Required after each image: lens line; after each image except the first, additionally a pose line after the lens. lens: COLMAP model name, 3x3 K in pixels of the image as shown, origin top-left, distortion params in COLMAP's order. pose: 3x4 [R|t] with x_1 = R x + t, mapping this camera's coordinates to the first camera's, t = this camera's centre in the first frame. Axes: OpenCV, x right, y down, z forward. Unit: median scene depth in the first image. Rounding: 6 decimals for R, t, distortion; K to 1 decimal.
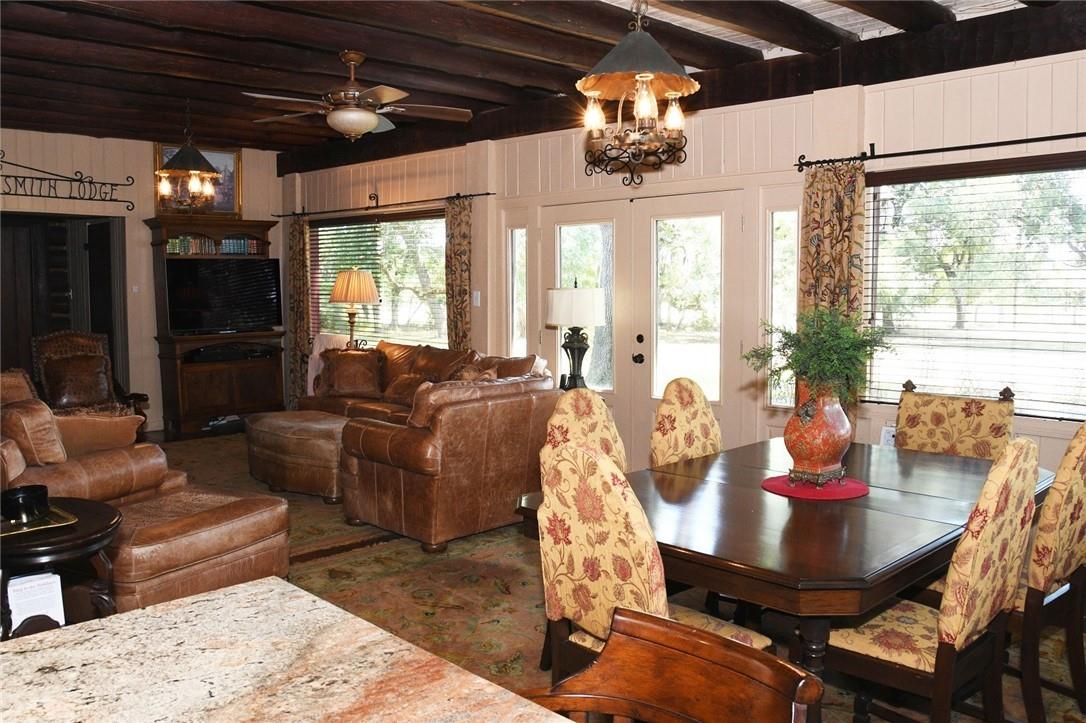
lens RADIAL K [[885.5, 0, 547.3], [0, 885.5, 360.1], [0, 0, 1]] dist [-0.134940, 0.128785]
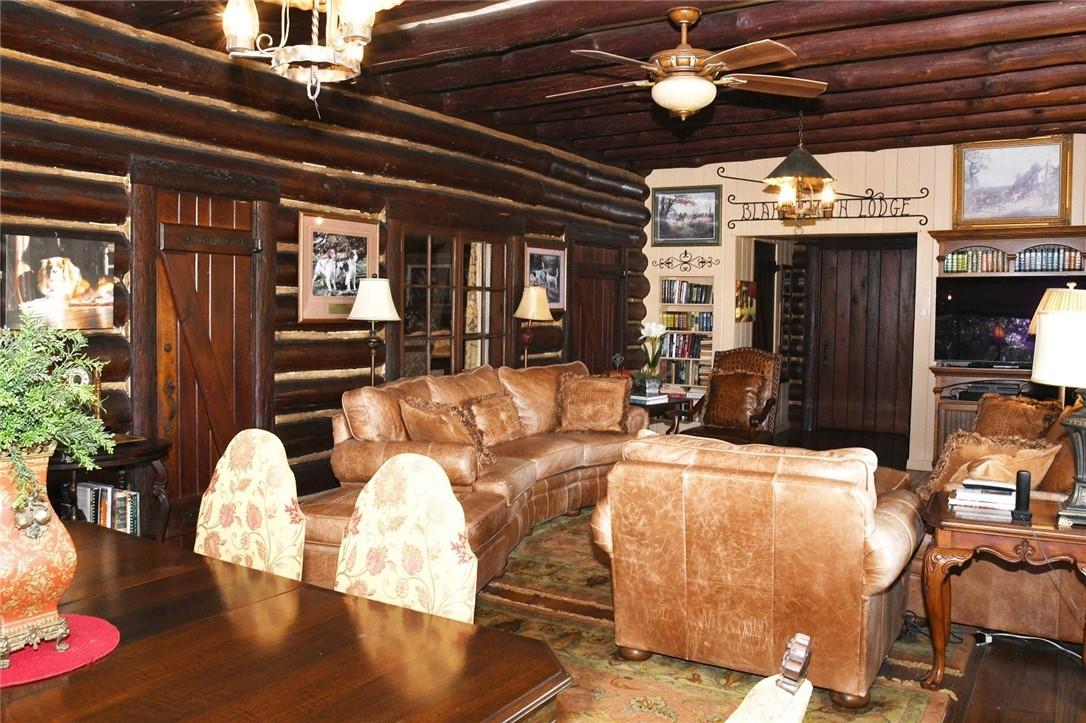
lens RADIAL K [[885.5, 0, 547.3], [0, 885.5, 360.1], [0, 0, 1]] dist [-0.134940, 0.128785]
pose [[0.246782, 0.062042, -0.967083, 0.527387], [-0.098324, 0.994401, 0.038704, -0.050599], [0.964070, 0.085536, 0.251500, 0.696717]]
